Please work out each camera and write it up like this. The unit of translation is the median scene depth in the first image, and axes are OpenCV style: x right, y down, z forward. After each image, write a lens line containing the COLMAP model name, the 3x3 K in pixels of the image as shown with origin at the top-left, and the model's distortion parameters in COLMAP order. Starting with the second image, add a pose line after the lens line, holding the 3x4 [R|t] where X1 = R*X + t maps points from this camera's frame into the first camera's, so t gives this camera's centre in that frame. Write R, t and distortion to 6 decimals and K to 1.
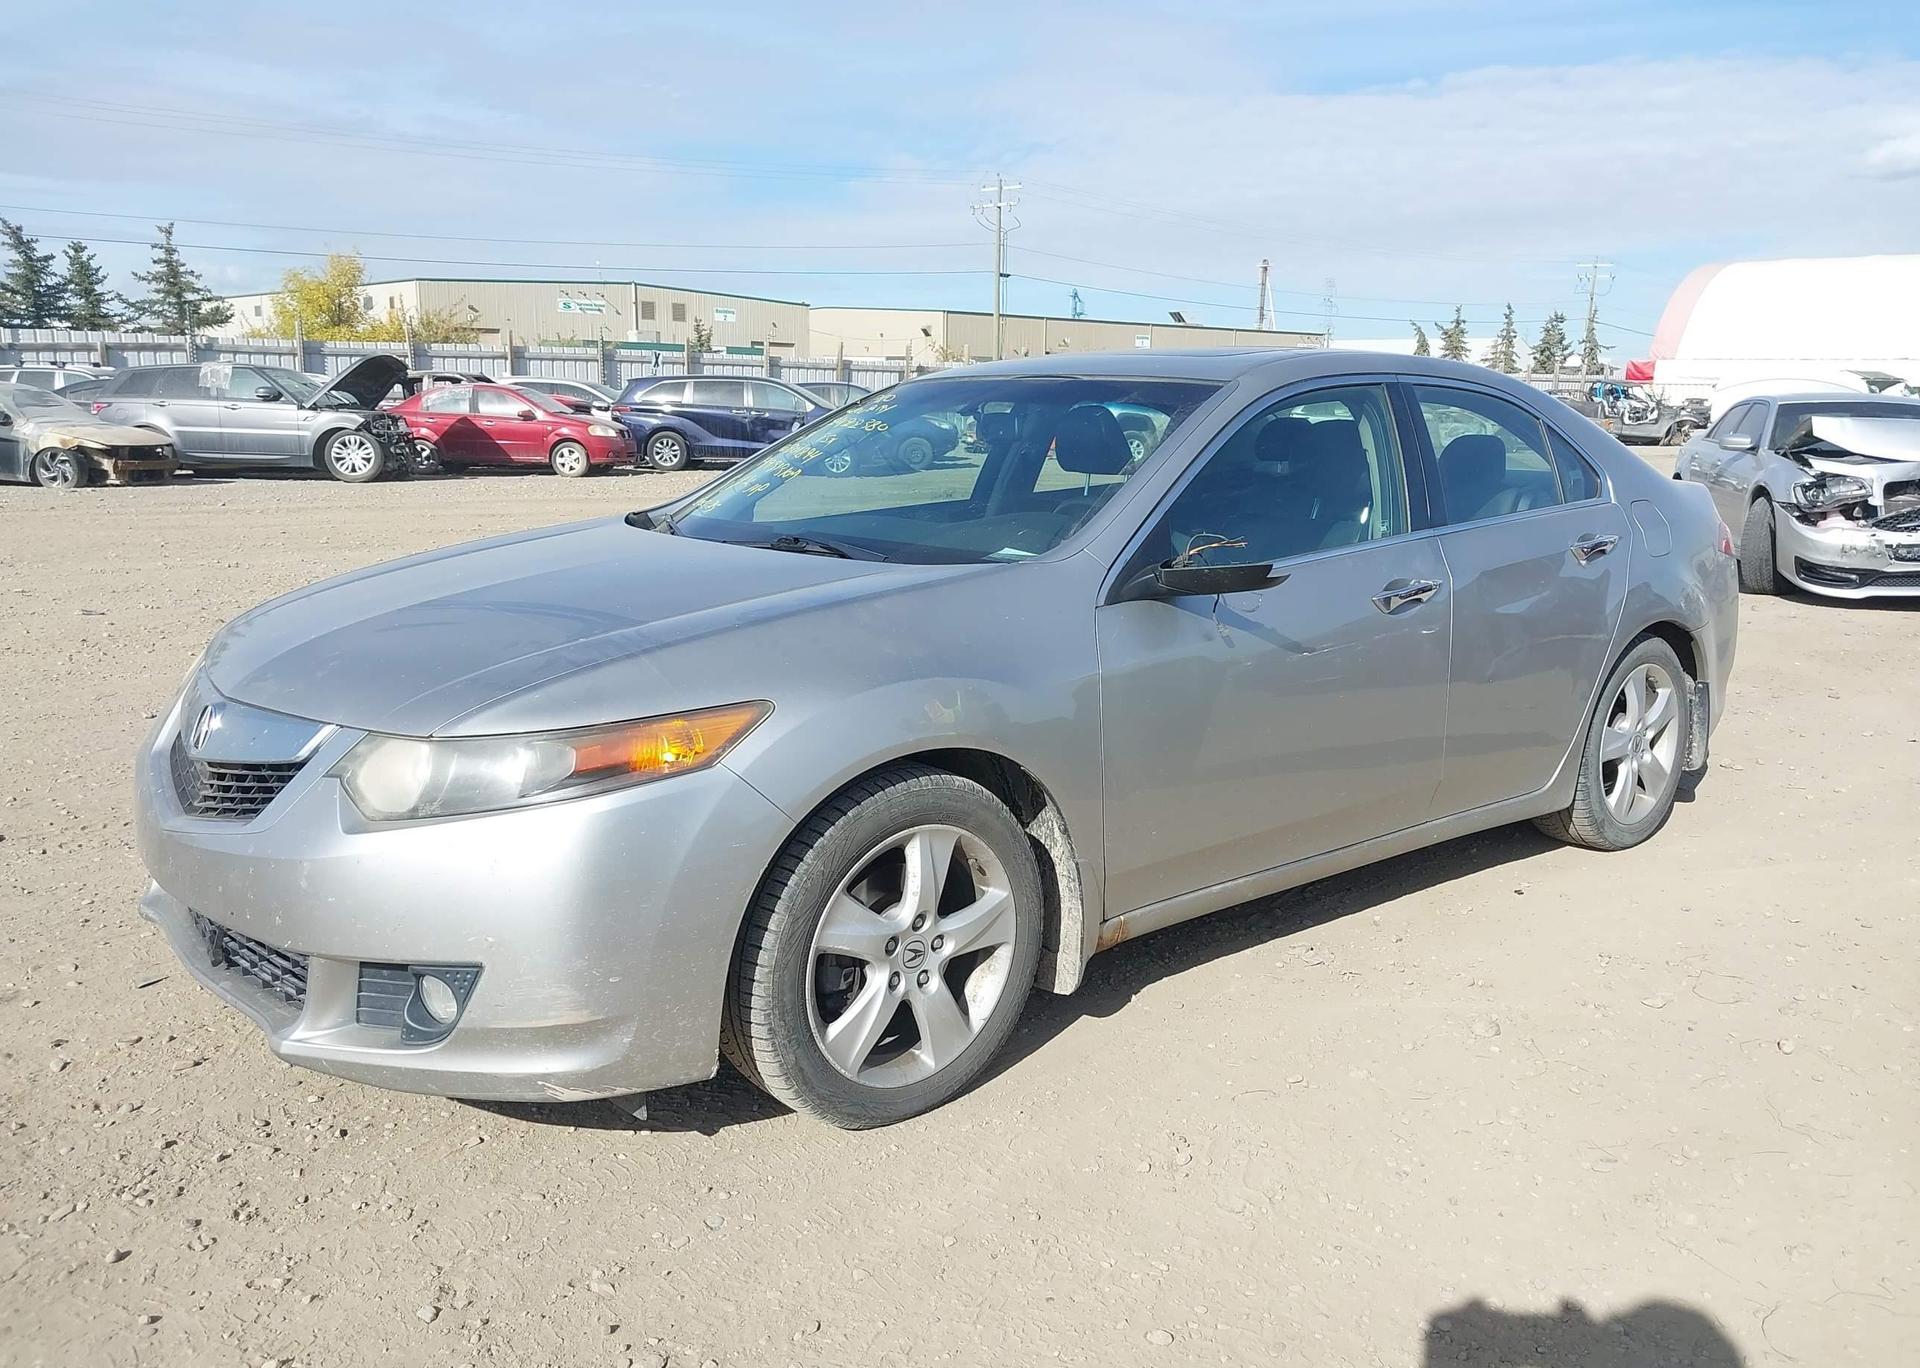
lens RADIAL K [[1510.7, 0, 1028.5], [0, 1510.7, 756.7], [0, 0, 1]] dist [0.000716, -0.043333]
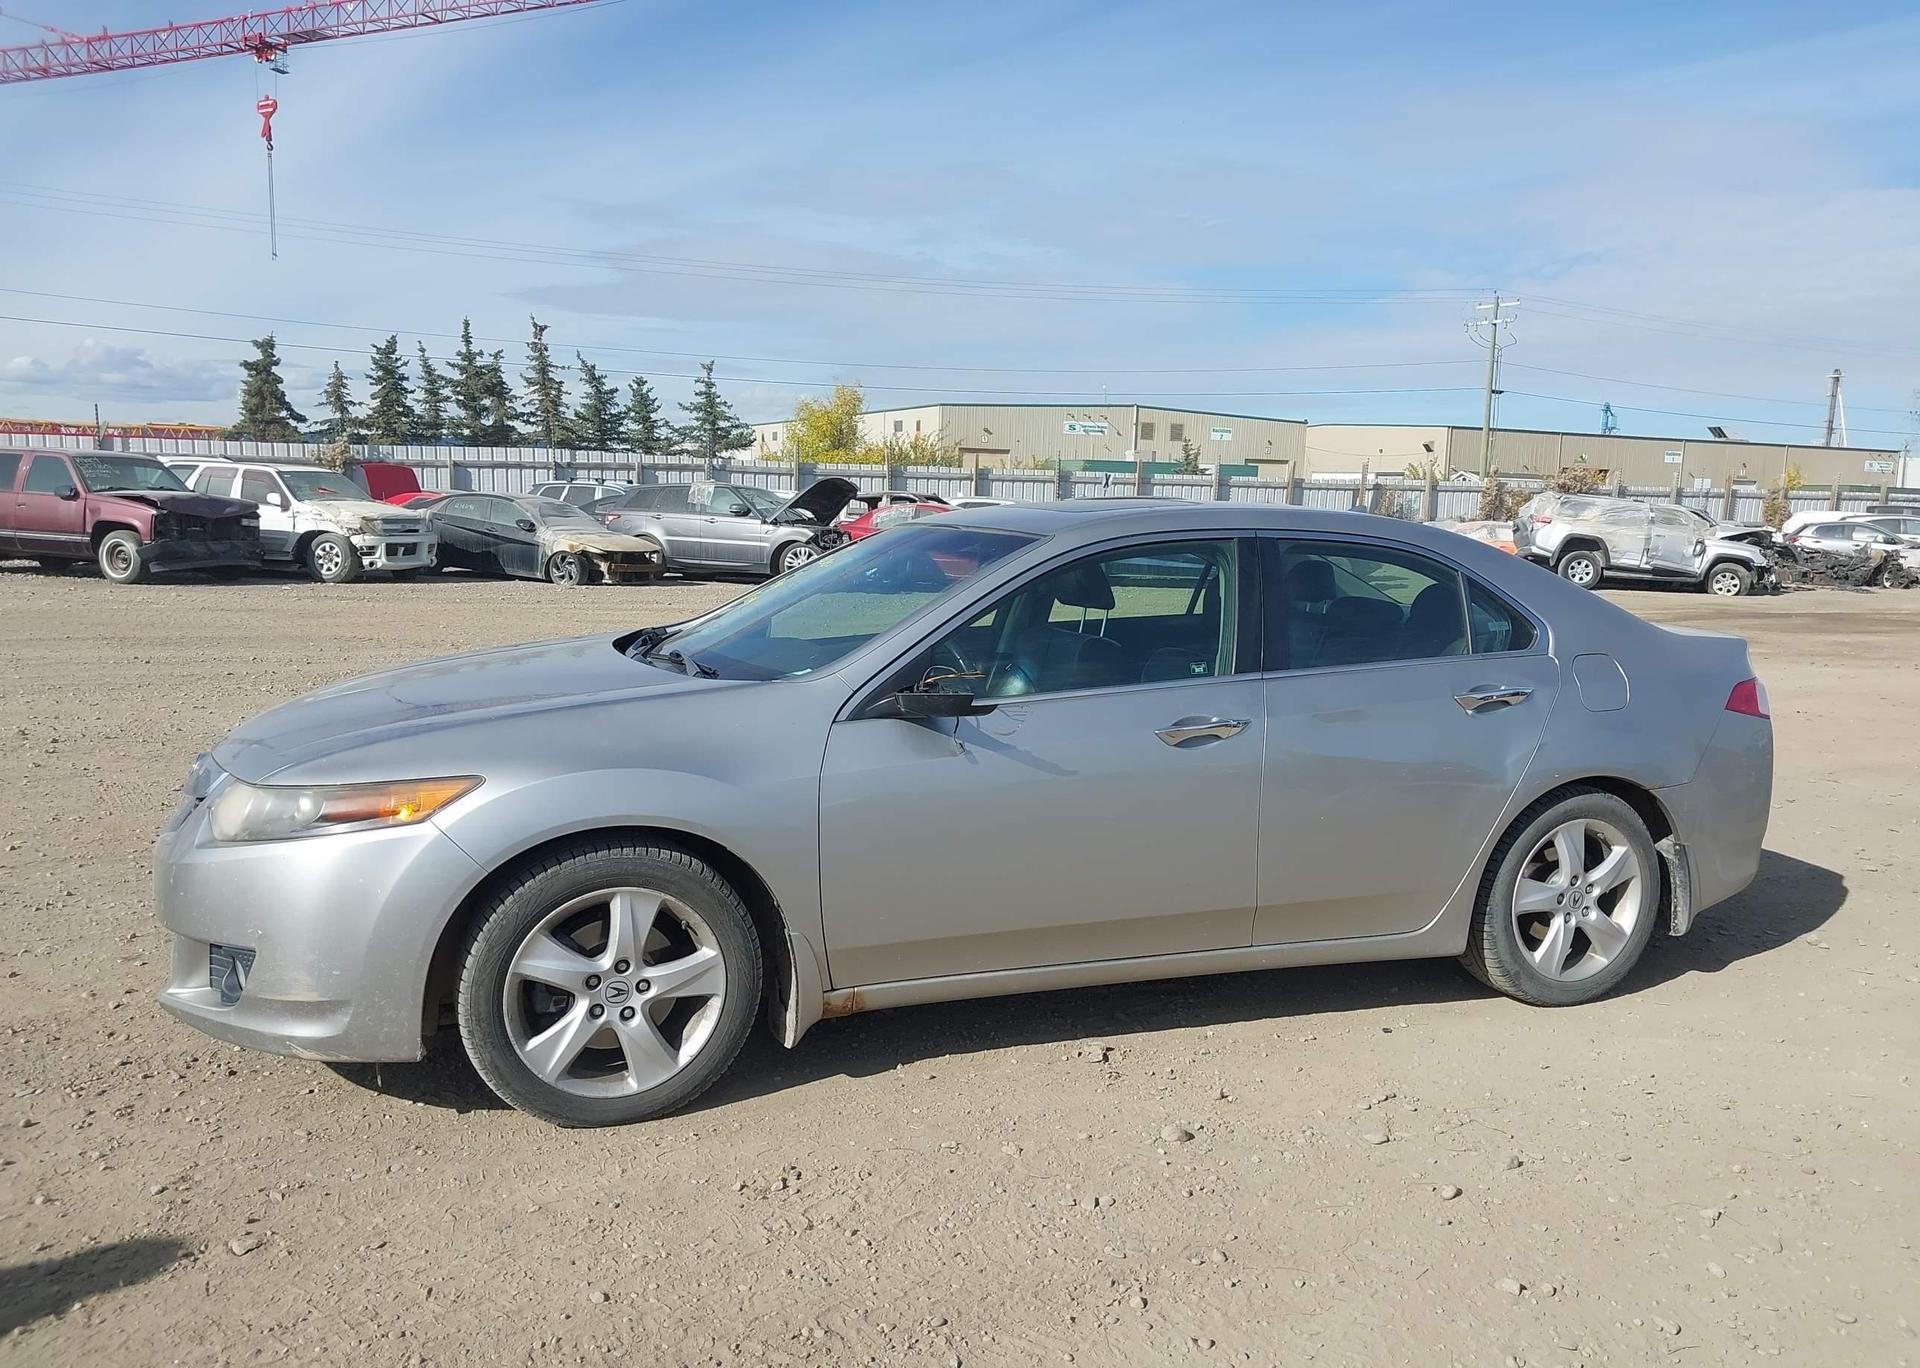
lens RADIAL K [[1513.0, 0, 993.7], [0, 1513.0, 763.1], [0, 0, 1]] dist [0.030558, -0.078639]
pose [[0.937560, 0.065396, -0.341621, 0.076390], [-0.089115, 0.994546, -0.054186, -0.001868], [0.336215, 0.081247, 0.938274, -0.008819]]
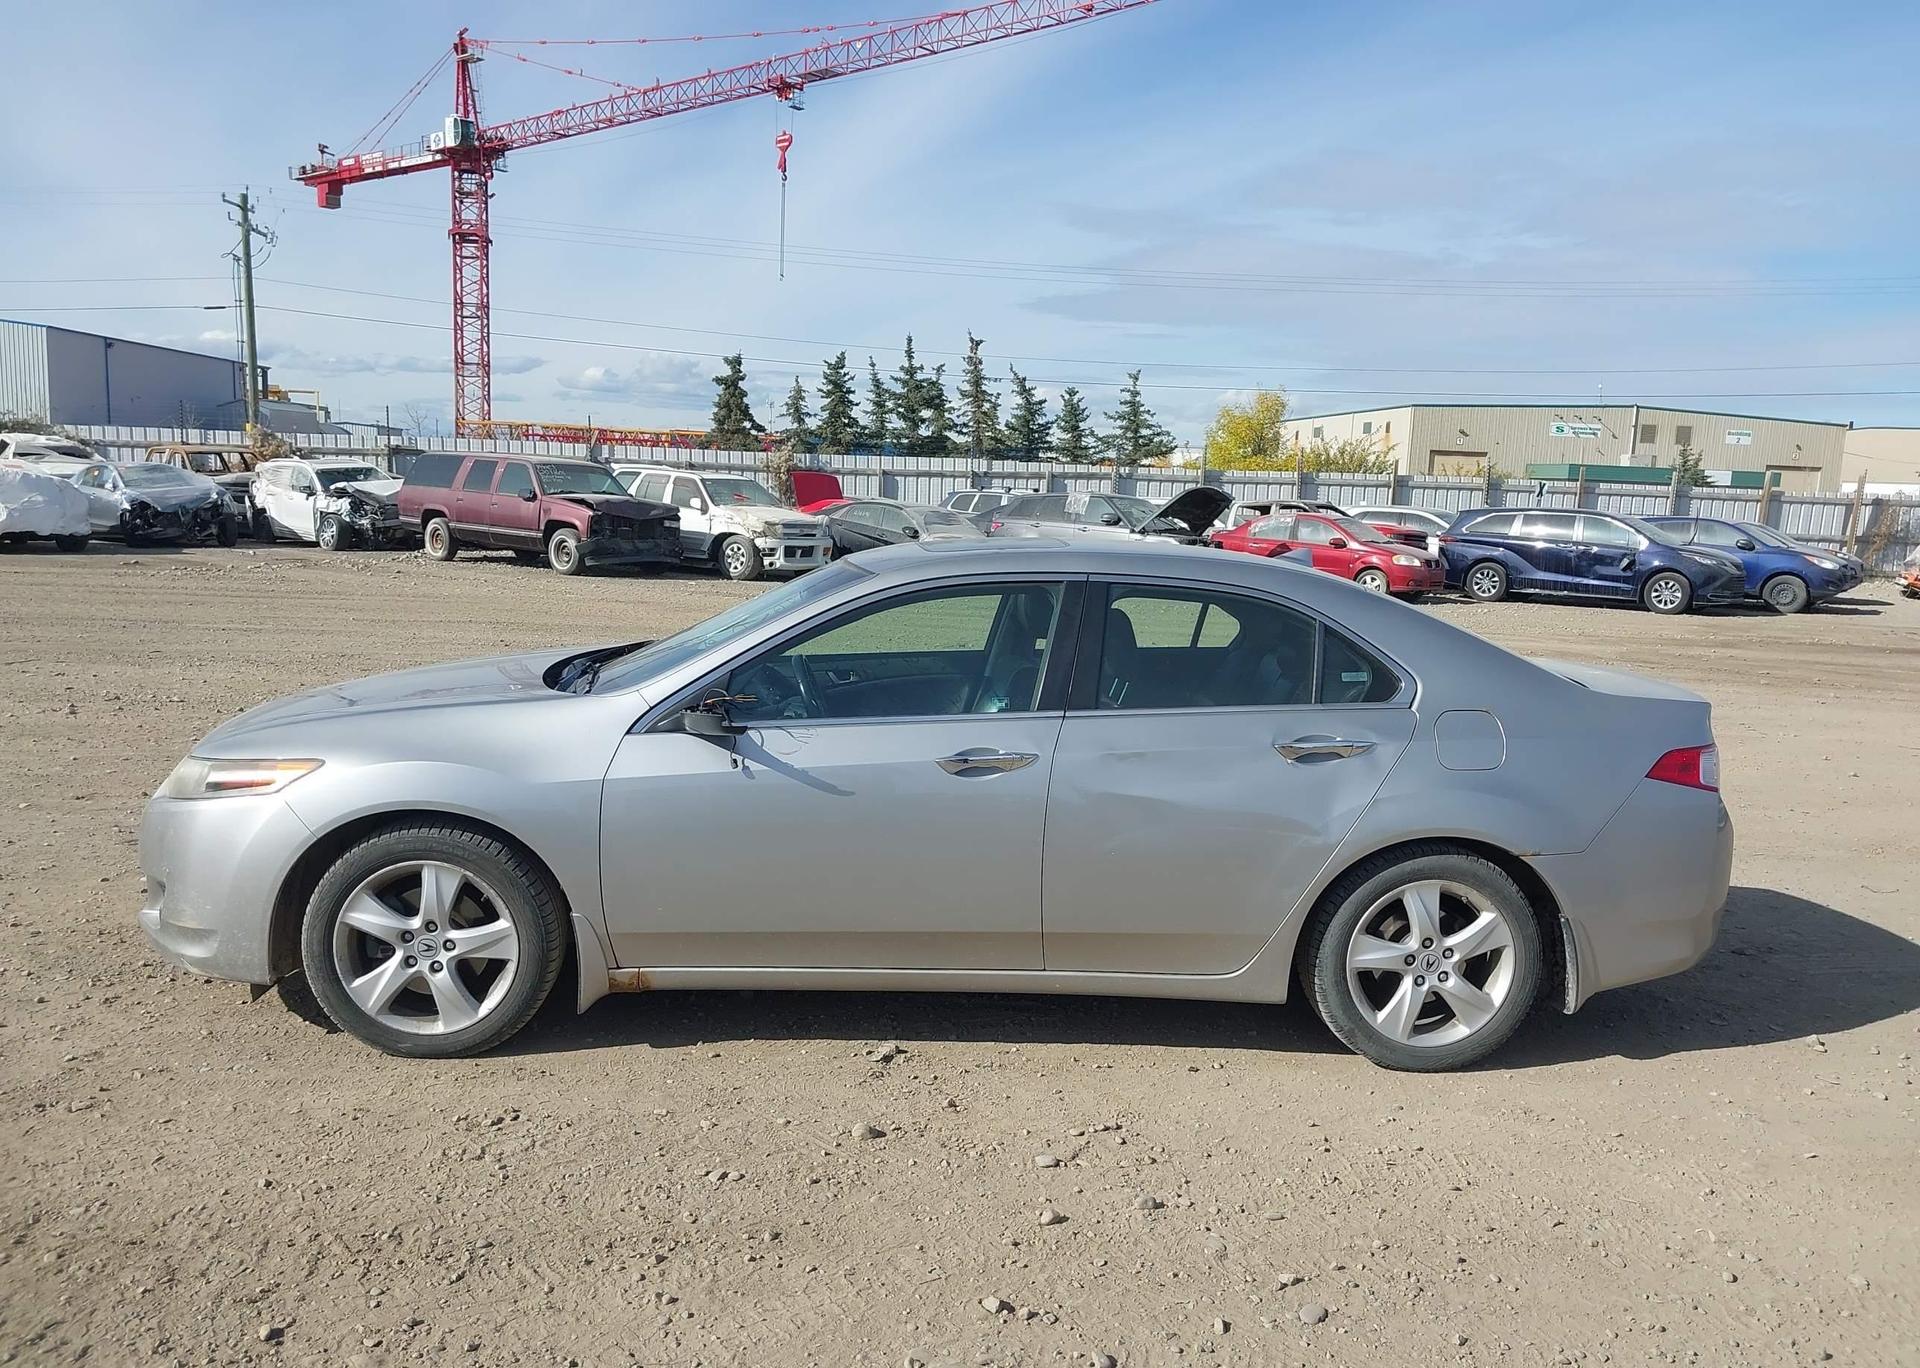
lens RADIAL K [[1506.3, 0, 979.1], [0, 1506.3, 751.3], [0, 0, 1]] dist [0.074952, -0.146063]
pose [[0.777019, 0.118544, -0.618214, 0.151770], [-0.167582, 0.985621, -0.021636, -0.014296], [0.606760, 0.120414, 0.785712, 0.017111]]
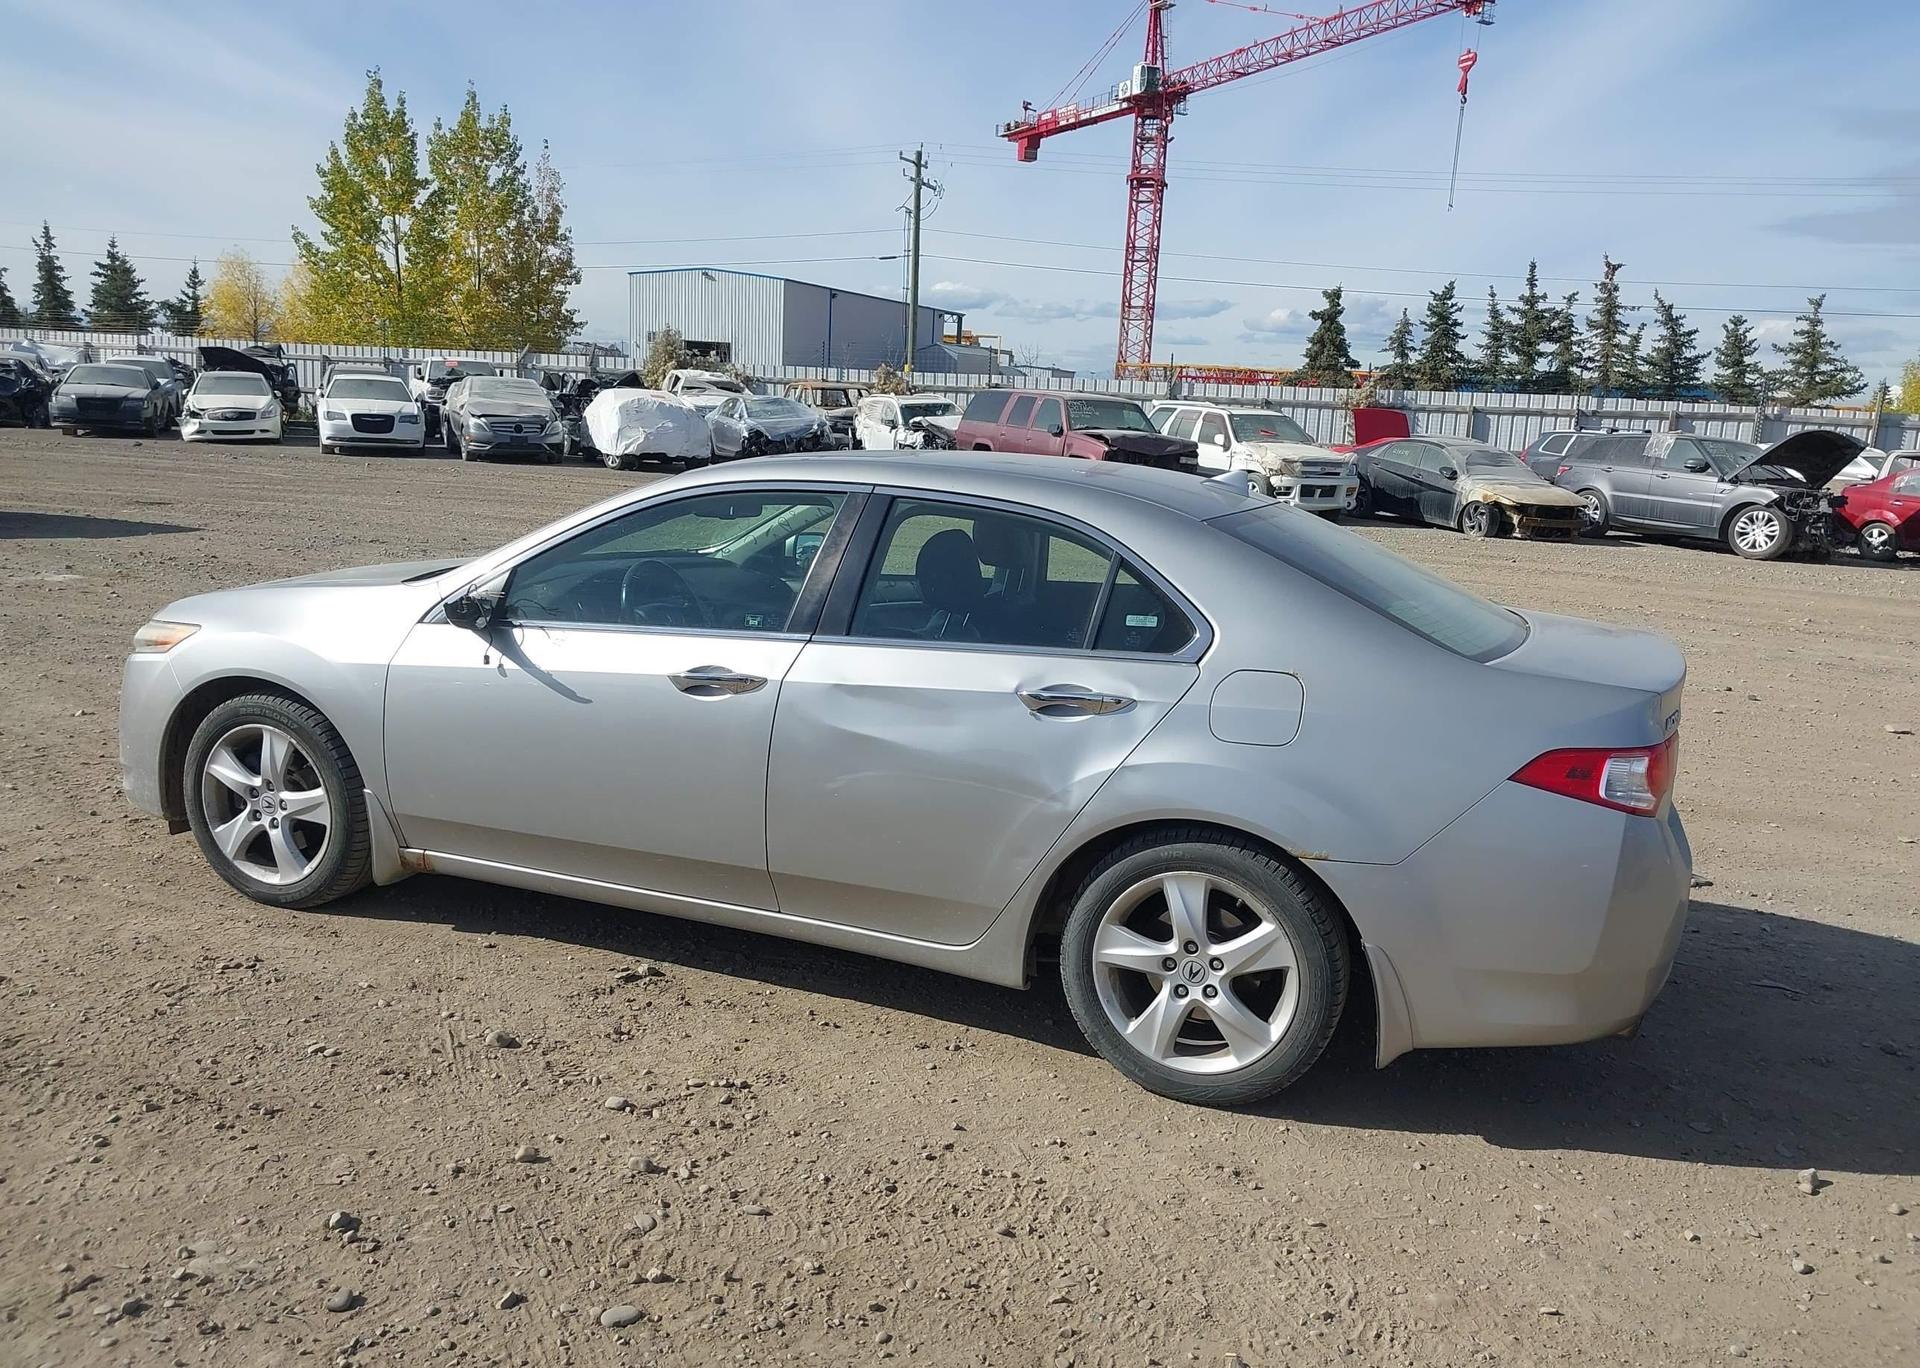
lens RADIAL K [[1528.1, 0, 969.6], [0, 1528.1, 725.9], [0, 0, 1]] dist [0.044936, -0.073791]
pose [[0.428435, 0.191003, -0.883154, 0.207678], [-0.248615, 0.964596, 0.088009, -0.034886], [0.868697, 0.181859, 0.460753, 0.107824]]
